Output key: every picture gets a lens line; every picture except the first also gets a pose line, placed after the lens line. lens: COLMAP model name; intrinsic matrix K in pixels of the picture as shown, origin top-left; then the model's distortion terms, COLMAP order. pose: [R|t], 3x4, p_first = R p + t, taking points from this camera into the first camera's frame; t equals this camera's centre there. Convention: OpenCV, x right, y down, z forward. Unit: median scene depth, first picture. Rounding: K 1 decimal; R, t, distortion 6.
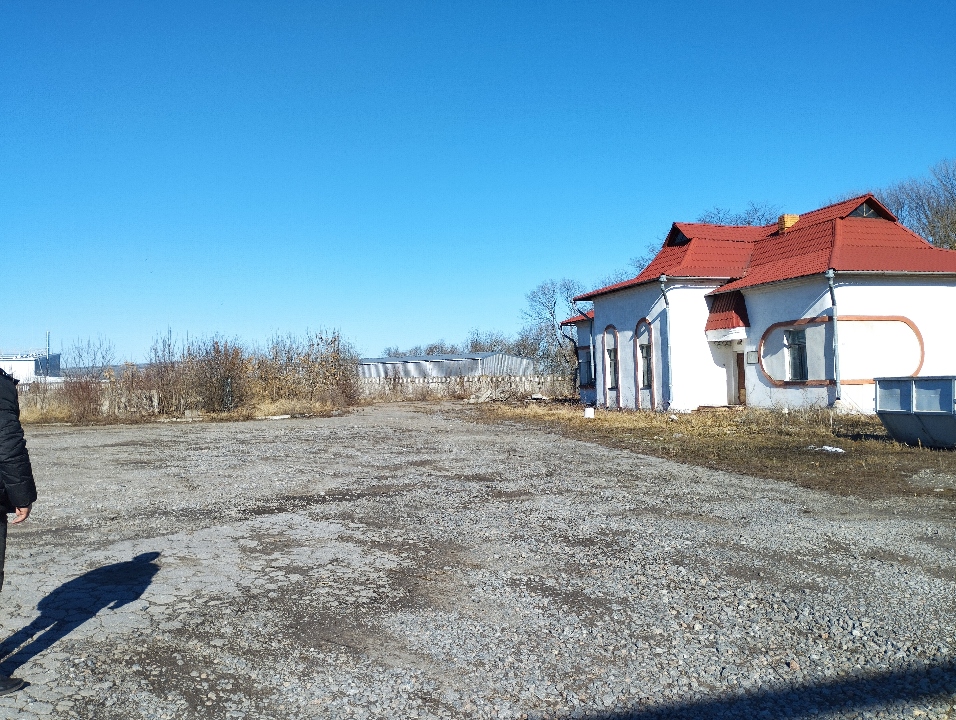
lens RADIAL K [[786.0, 0, 481.8], [0, 786.0, 348.1], [0, 0, 1]] dist [0.064055, -0.068550]
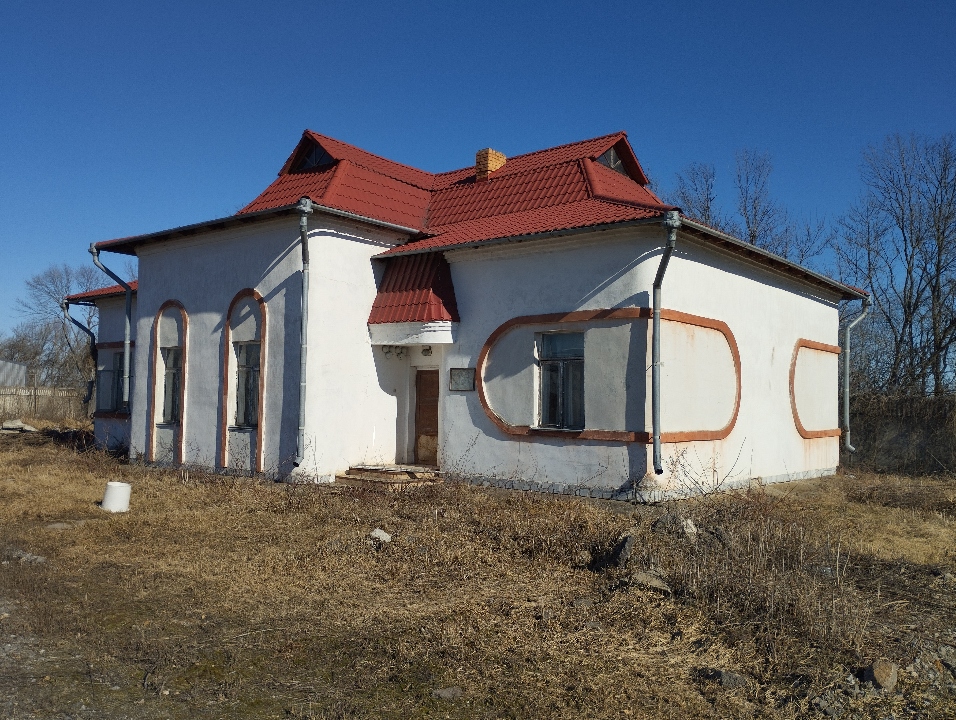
lens RADIAL K [[786.0, 0, 488.4], [0, 786.0, 359.1], [0, 0, 1]] dist [0.064055, -0.068550]
pose [[0.834628, 0.070687, 0.546260, 0.065313], [-0.065126, 0.997439, -0.029564, 0.012203], [-0.546951, -0.010900, 0.837094, 0.531124]]
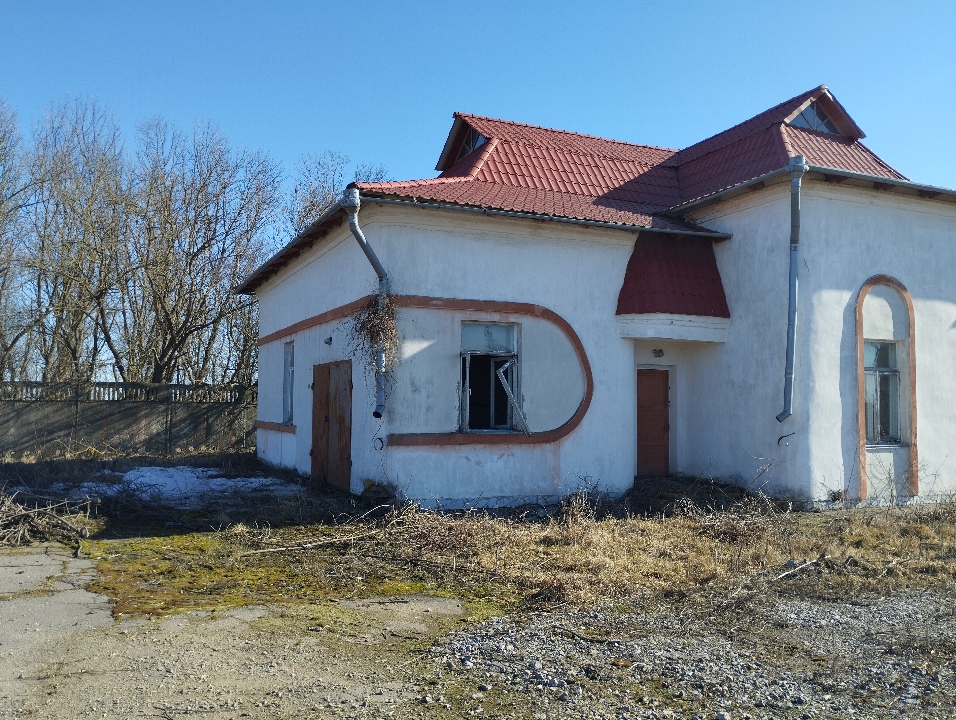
lens RADIAL K [[786.0, 0, 478.2], [0, 786.0, 357.1], [0, 0, 1]] dist [0.064055, -0.068550]
pose [[-0.093311, 0.079326, 0.992472, -0.222859], [-0.059263, 0.994611, -0.085069, 0.061416], [-0.993872, -0.066755, -0.088107, 1.428249]]
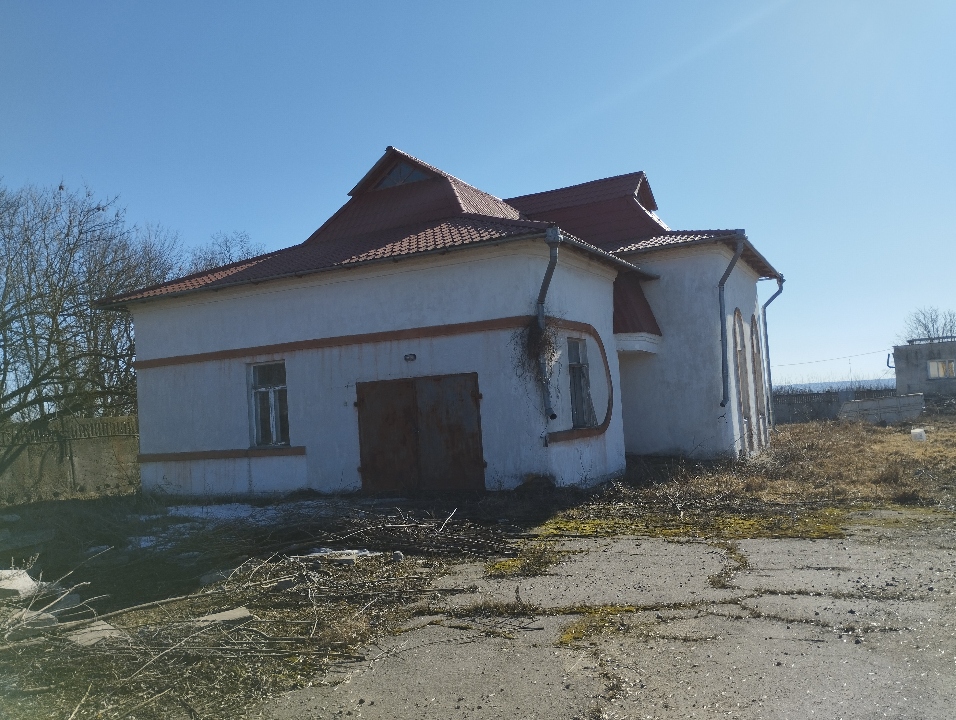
lens RADIAL K [[786.0, 0, 475.7], [0, 786.0, 365.2], [0, 0, 1]] dist [0.064055, -0.068550]
pose [[-0.685159, 0.107559, 0.720408, -0.137760], [0.039695, 0.993081, -0.110517, 0.078335], [-0.727311, -0.047126, -0.684688, 1.778147]]
